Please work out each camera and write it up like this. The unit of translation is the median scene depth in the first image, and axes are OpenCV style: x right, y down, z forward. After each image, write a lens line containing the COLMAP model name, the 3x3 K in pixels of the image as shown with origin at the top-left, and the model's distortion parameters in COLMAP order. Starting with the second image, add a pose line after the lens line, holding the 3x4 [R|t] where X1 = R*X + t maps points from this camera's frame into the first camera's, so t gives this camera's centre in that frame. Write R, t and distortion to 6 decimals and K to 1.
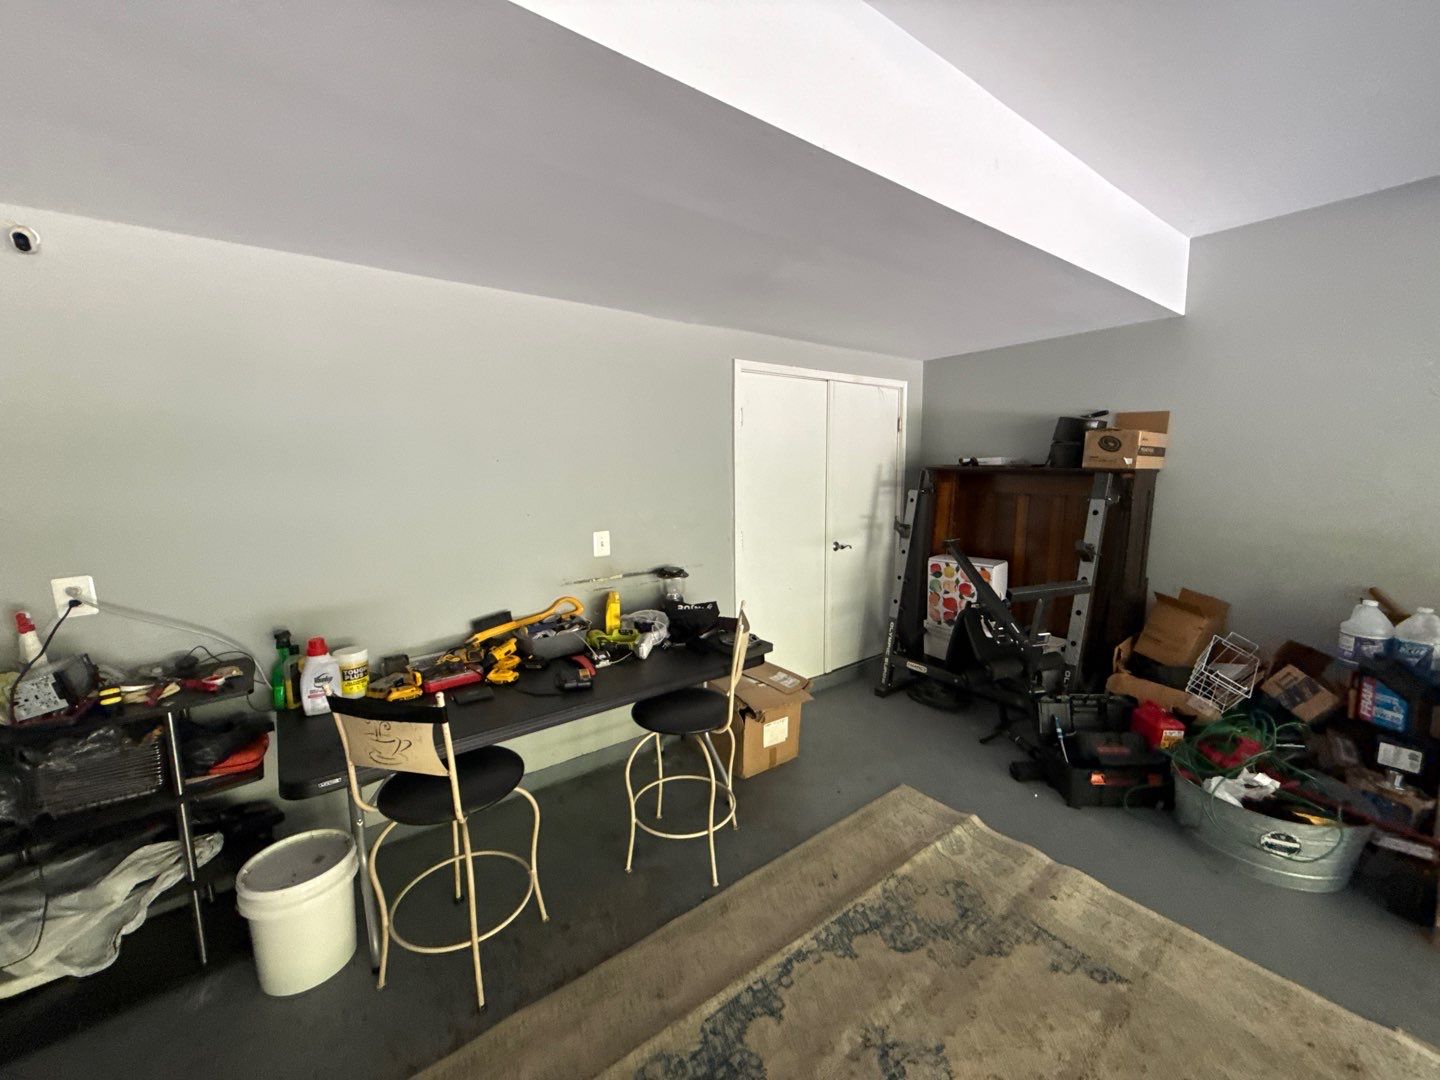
lens RADIAL K [[572.9, 0, 717.9], [0, 572.9, 543.5], [0, 0, 1]] dist [0.000888, 0.000130]
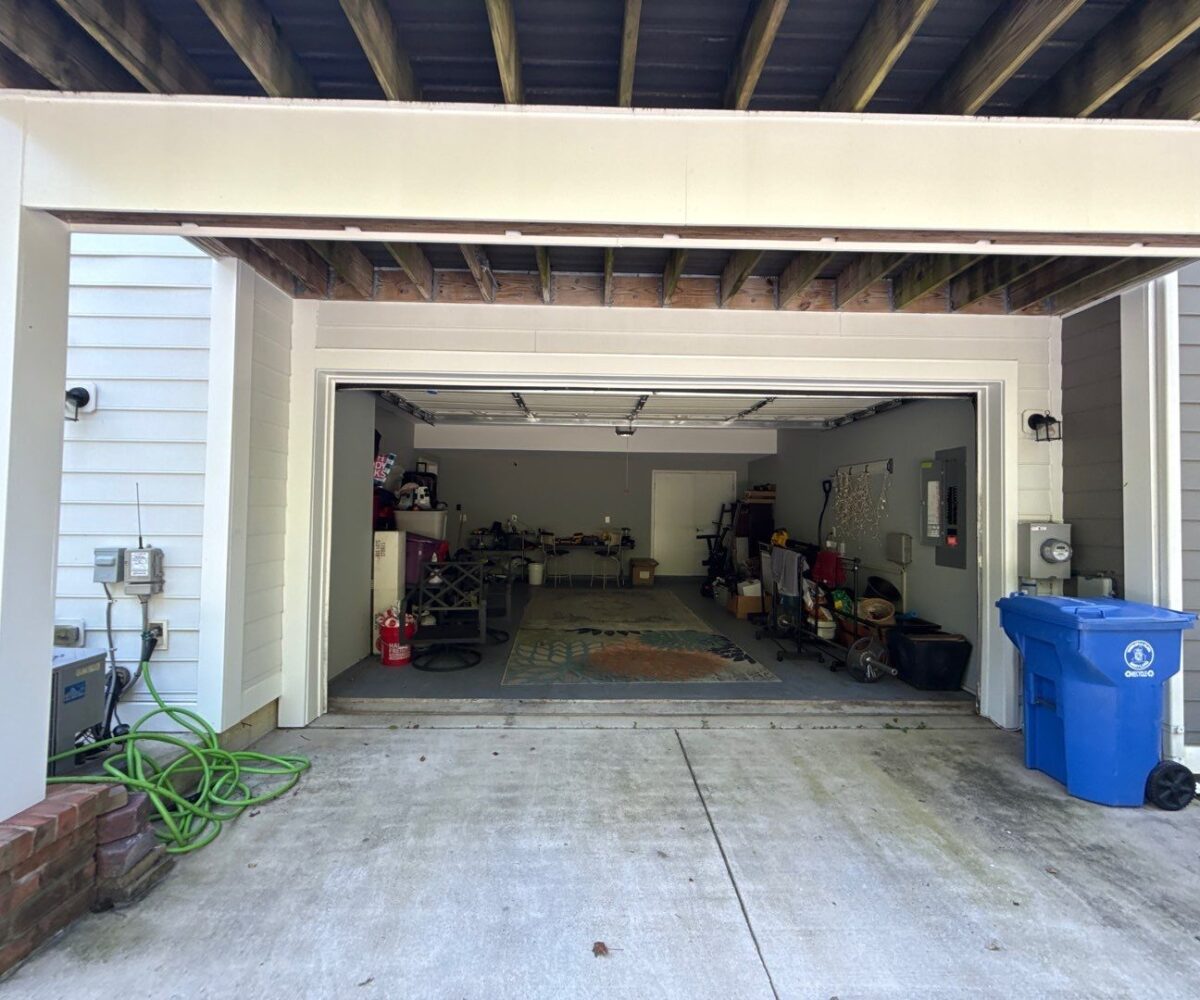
lens RADIAL K [[531.7, 0, 599.5], [0, 531.7, 495.6], [0, 0, 1]] dist [0.001341, -0.000560]
pose [[0.807358, 0.004596, -0.590045, 1.869300], [-0.102243, 0.985933, -0.132219, 0.319716], [0.581137, 0.167076, 0.796471, -1.914605]]
